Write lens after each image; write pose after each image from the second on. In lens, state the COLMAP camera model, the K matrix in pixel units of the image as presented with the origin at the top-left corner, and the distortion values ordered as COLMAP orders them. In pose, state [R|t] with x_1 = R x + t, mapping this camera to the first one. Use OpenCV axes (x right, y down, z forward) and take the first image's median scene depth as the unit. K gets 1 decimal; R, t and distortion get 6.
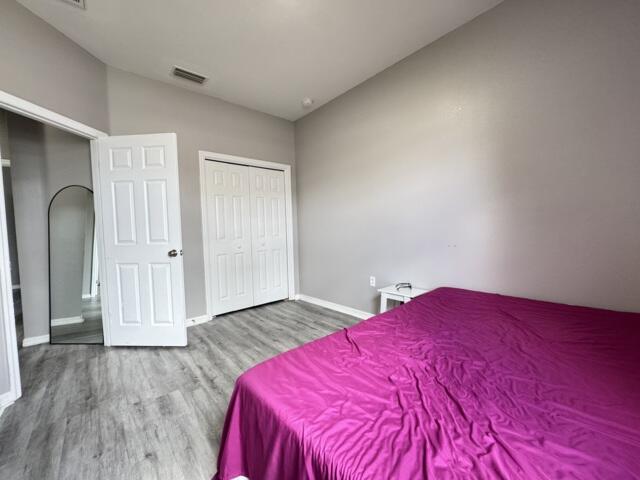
lens RADIAL K [[255.6, 0, 320.1], [0, 255.6, 241.1], [0, 0, 1]] dist [-0.001660, 0.000053]
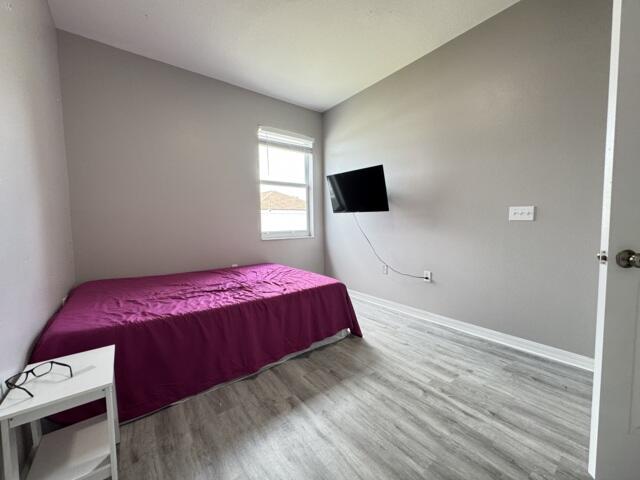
lens RADIAL K [[255.6, 0, 318.5], [0, 255.6, 240.4], [0, 0, 1]] dist [-0.001660, 0.000053]
pose [[-0.996599, 0.040481, 0.071779, -0.167078], [0.048905, 0.991595, 0.119778, -0.071605], [-0.066326, 0.122881, -0.990203, 1.947801]]
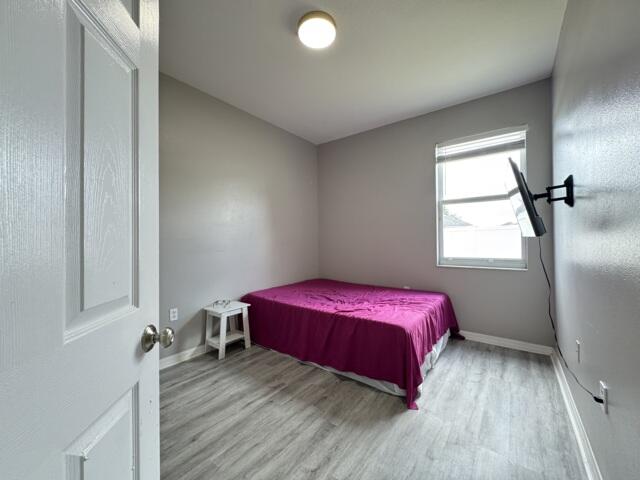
lens RADIAL K [[255.6, 0, 320.3], [0, 255.6, 241.8], [0, 0, 1]] dist [-0.001660, 0.000053]
pose [[-0.197880, 0.032036, 0.979703, -1.203763], [0.065839, 0.997643, -0.019324, -0.052066], [-0.978013, 0.060679, -0.199523, 1.172171]]
